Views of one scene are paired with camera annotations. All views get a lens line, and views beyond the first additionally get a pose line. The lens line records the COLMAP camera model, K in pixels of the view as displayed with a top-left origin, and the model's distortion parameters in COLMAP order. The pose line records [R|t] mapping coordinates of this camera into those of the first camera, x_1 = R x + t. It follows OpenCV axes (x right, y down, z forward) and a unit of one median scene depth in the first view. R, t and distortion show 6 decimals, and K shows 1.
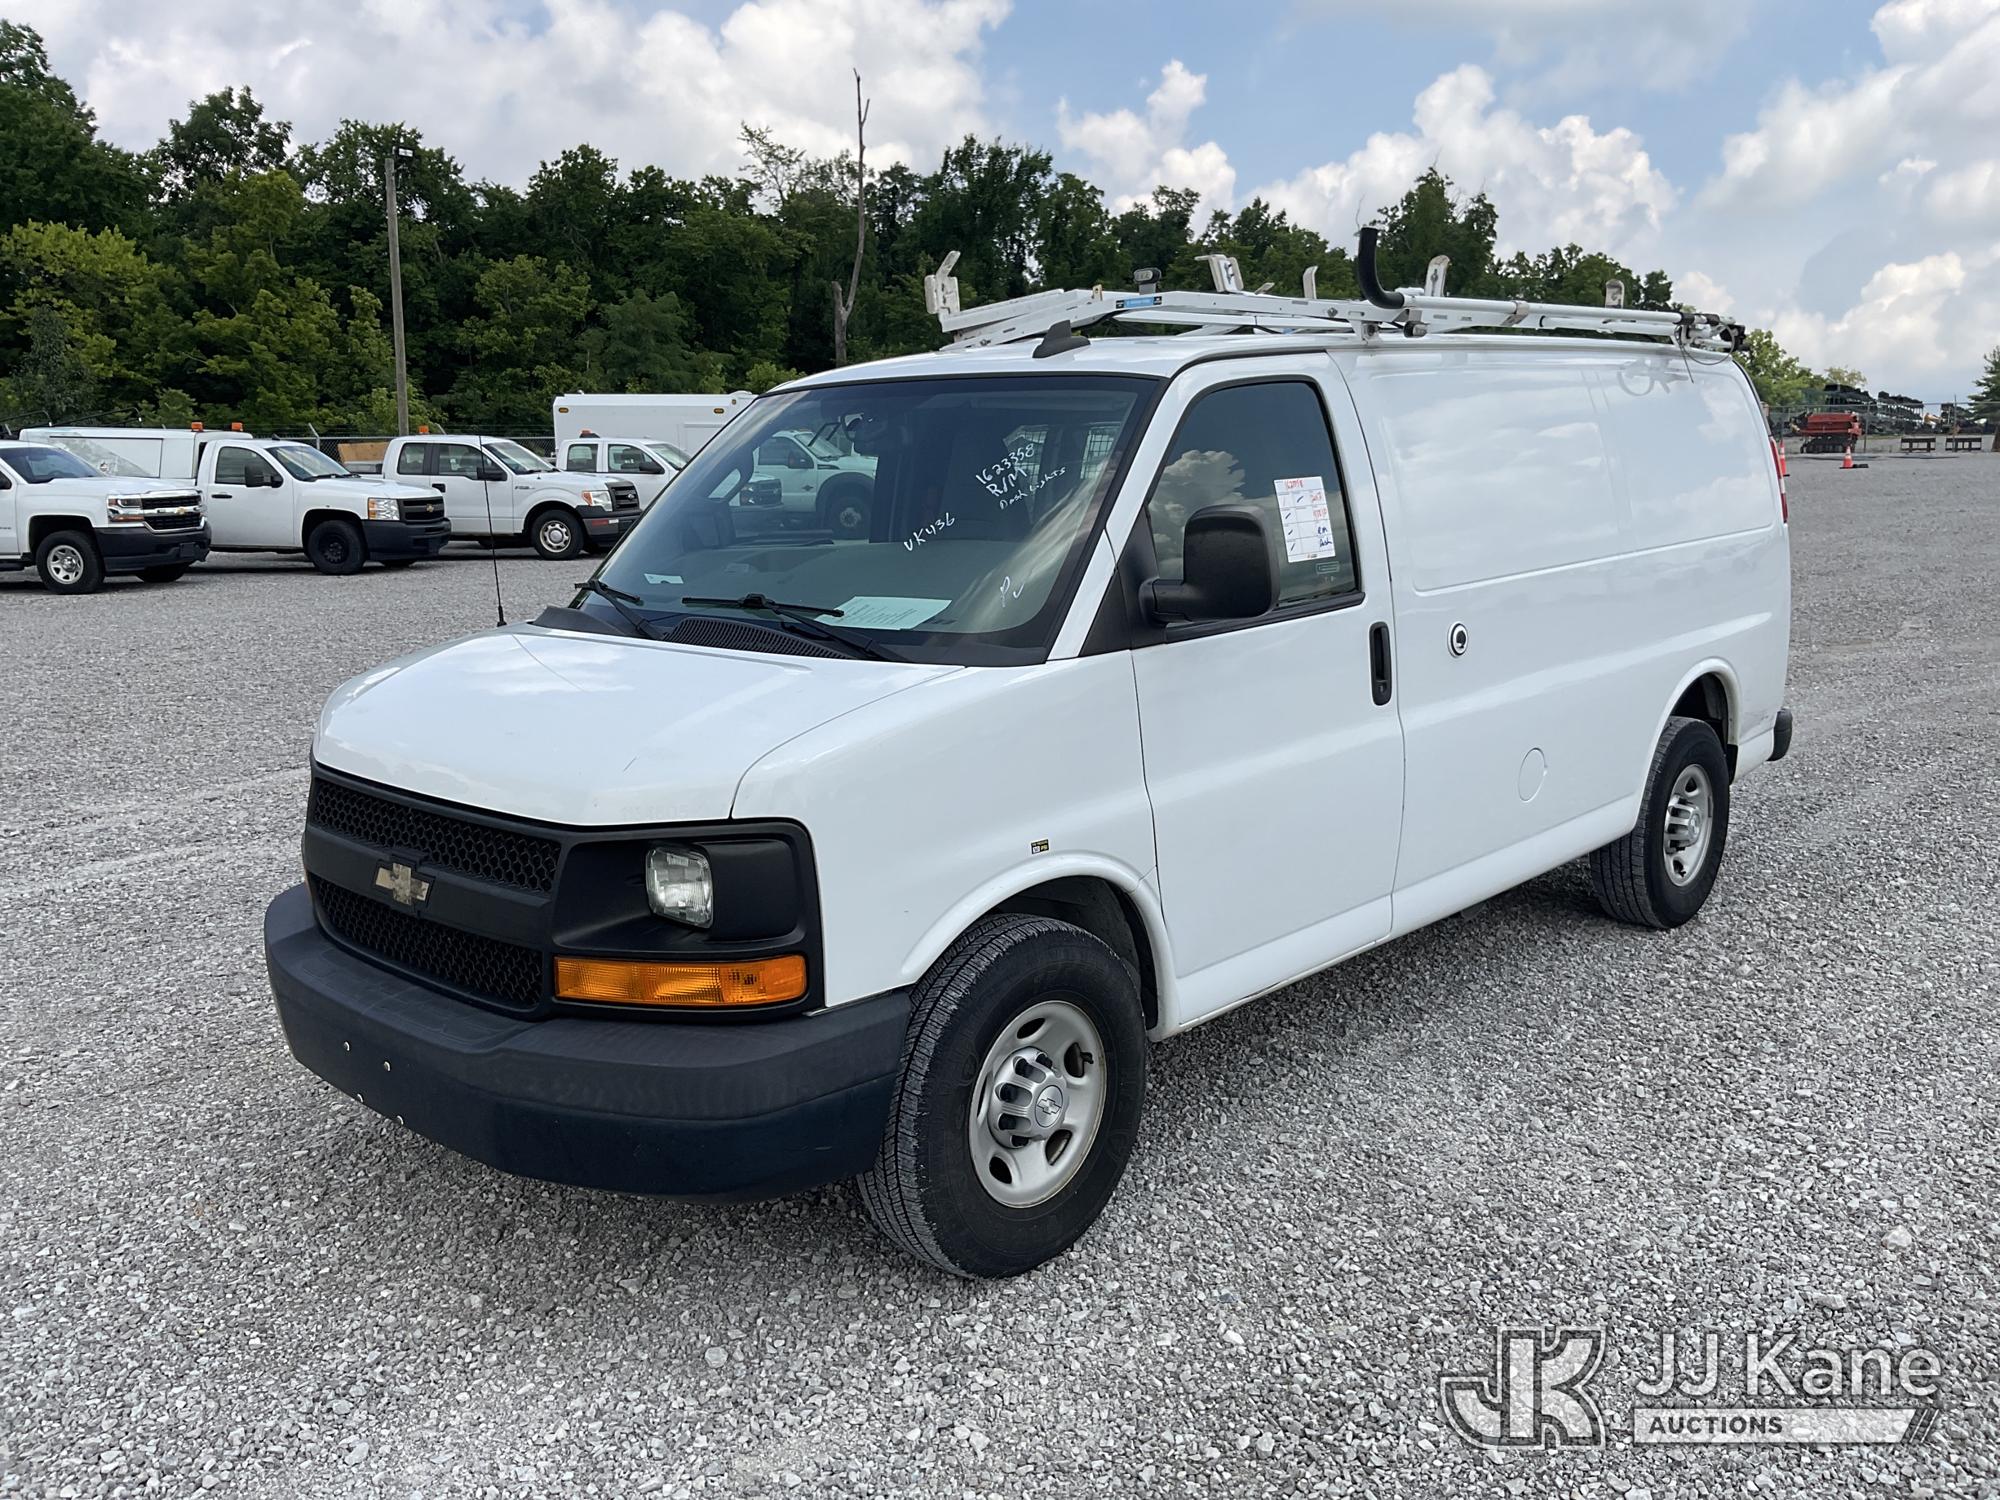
lens RADIAL K [[1609.9, 0, 1001.5], [0, 1609.9, 731.1], [0, 0, 1]] dist [0.022448, -0.037617]
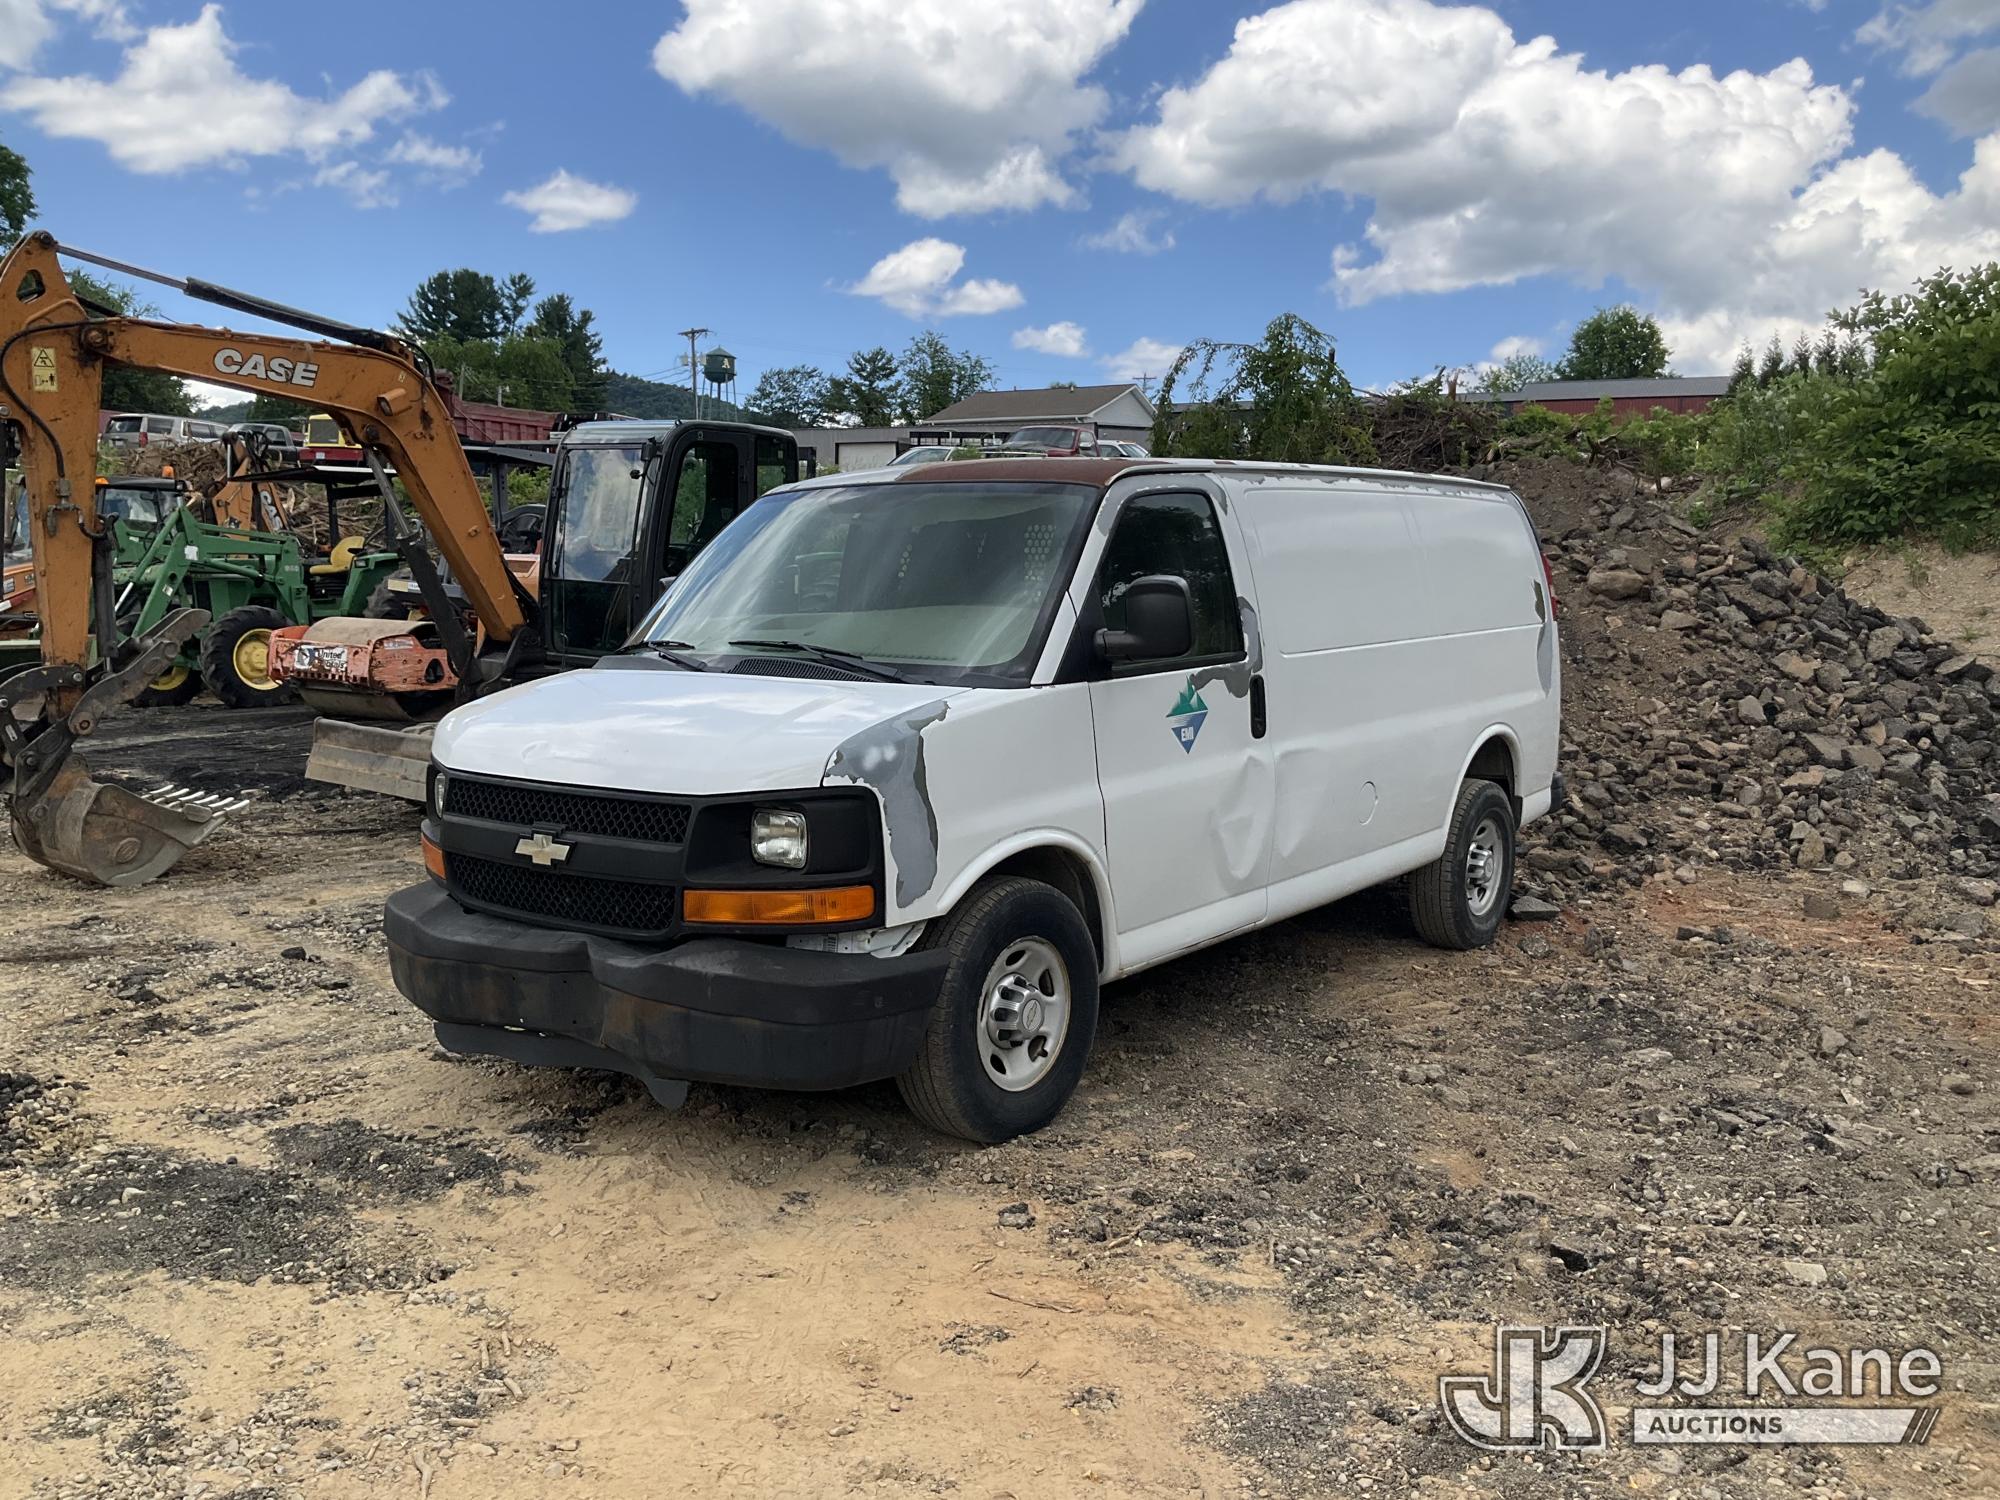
lens RADIAL K [[1637.8, 0, 995.9], [0, 1637.8, 762.8], [0, 0, 1]] dist [-0.004165, 0.001615]
pose [[0.993515, 0.008496, 0.113384, -0.156330], [-0.001628, 0.998165, -0.060525, 0.103683], [-0.113690, 0.059948, 0.991706, -0.360672]]
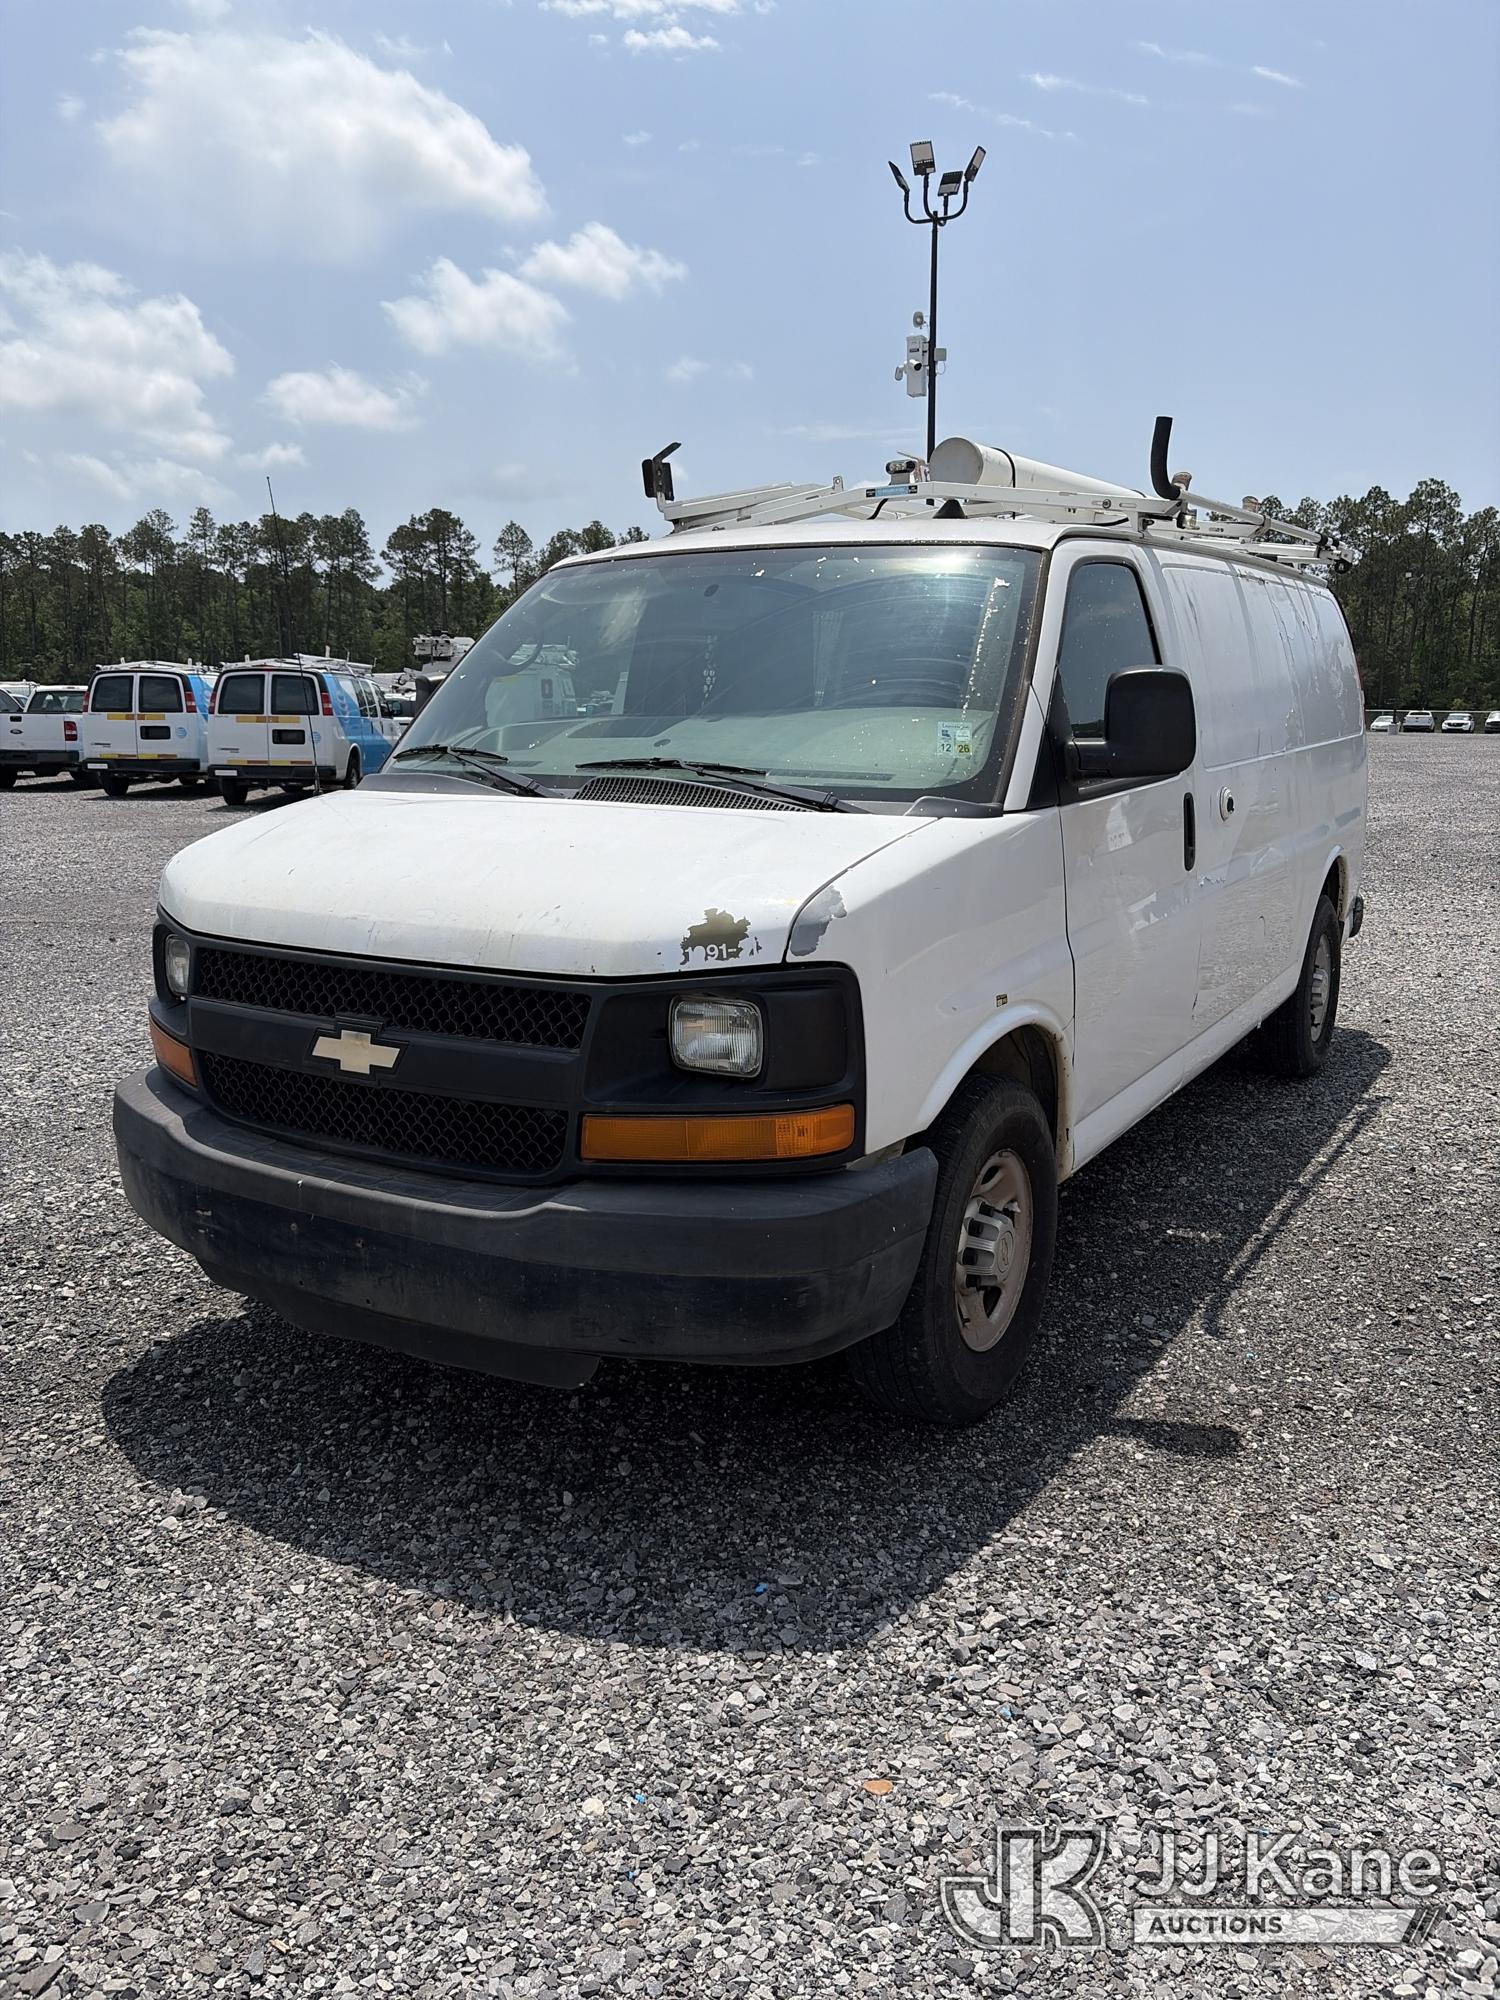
lens RADIAL K [[1478.2, 0, 735.9], [0, 1478.2, 996.6], [0, 0, 1]] dist [0.014123, -0.016793]
pose [[0.978428, -0.025082, 0.205059, -0.329051], [0.019842, 0.999423, 0.027570, 0.042630], [-0.205632, -0.022907, 0.978361, 0.117760]]
